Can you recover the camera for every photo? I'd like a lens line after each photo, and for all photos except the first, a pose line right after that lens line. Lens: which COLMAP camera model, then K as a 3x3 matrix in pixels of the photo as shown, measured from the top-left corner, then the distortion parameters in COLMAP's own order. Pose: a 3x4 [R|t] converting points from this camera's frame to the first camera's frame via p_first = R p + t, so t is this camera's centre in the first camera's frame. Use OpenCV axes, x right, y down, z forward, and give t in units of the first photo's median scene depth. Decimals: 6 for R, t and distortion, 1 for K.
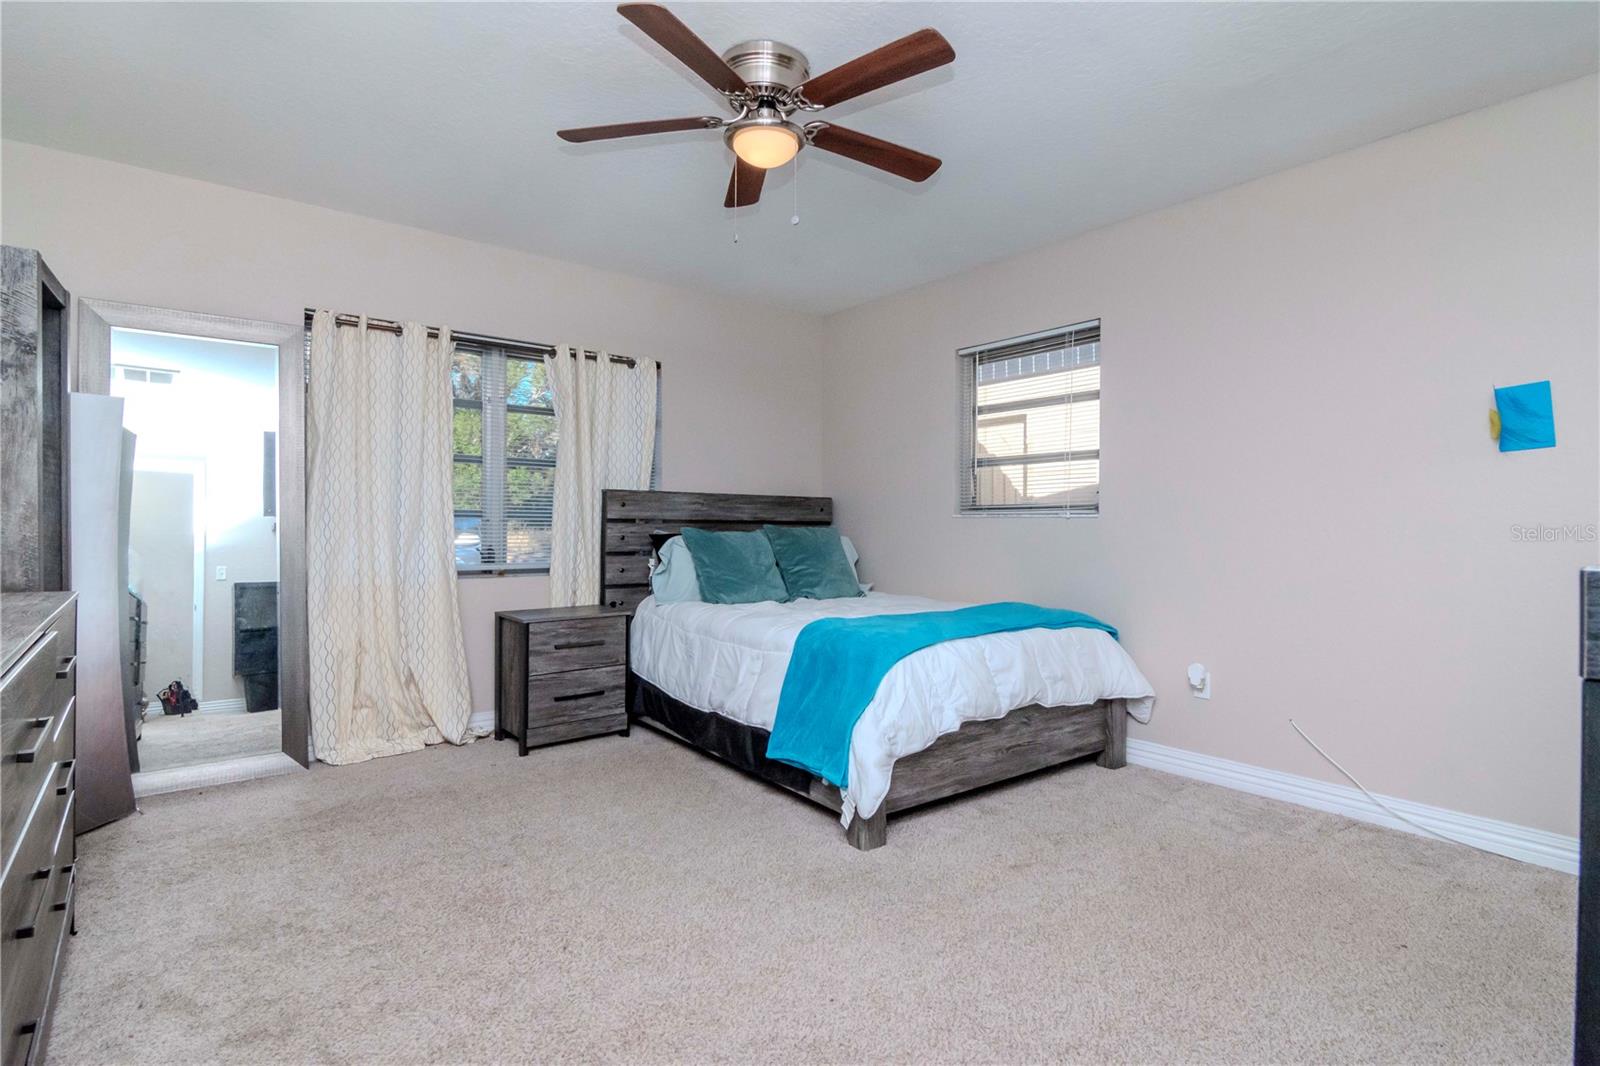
lens RADIAL K [[808.2, 0, 851.7], [0, 808.2, 530.2], [0, 0, 1]] dist [-0.014402, 0.000711]
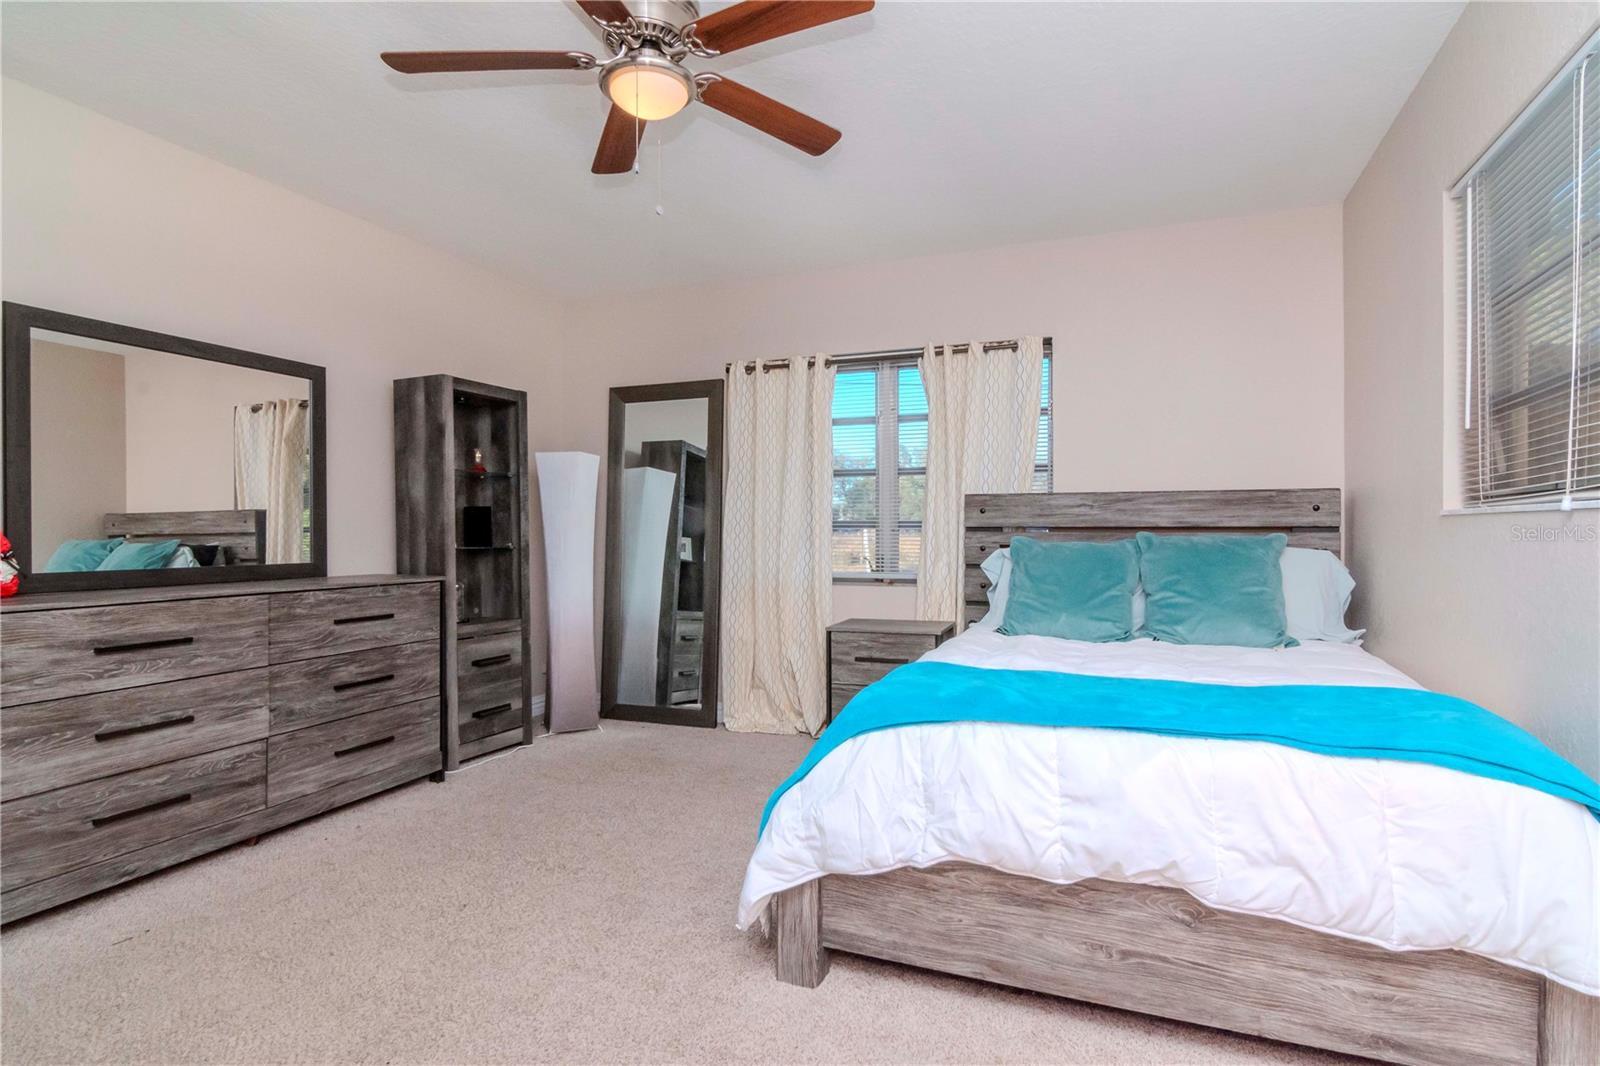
lens RADIAL K [[822.8, 0, 800.0], [0, 822.8, 533.0], [0, 0, 1]] dist [-0.032405, -0.000354]
pose [[0.446864, -0.005041, -0.894588, 0.497228], [0.000940, 0.999986, -0.005166, -0.003514], [0.894602, 0.001468, 0.446862, 0.489211]]
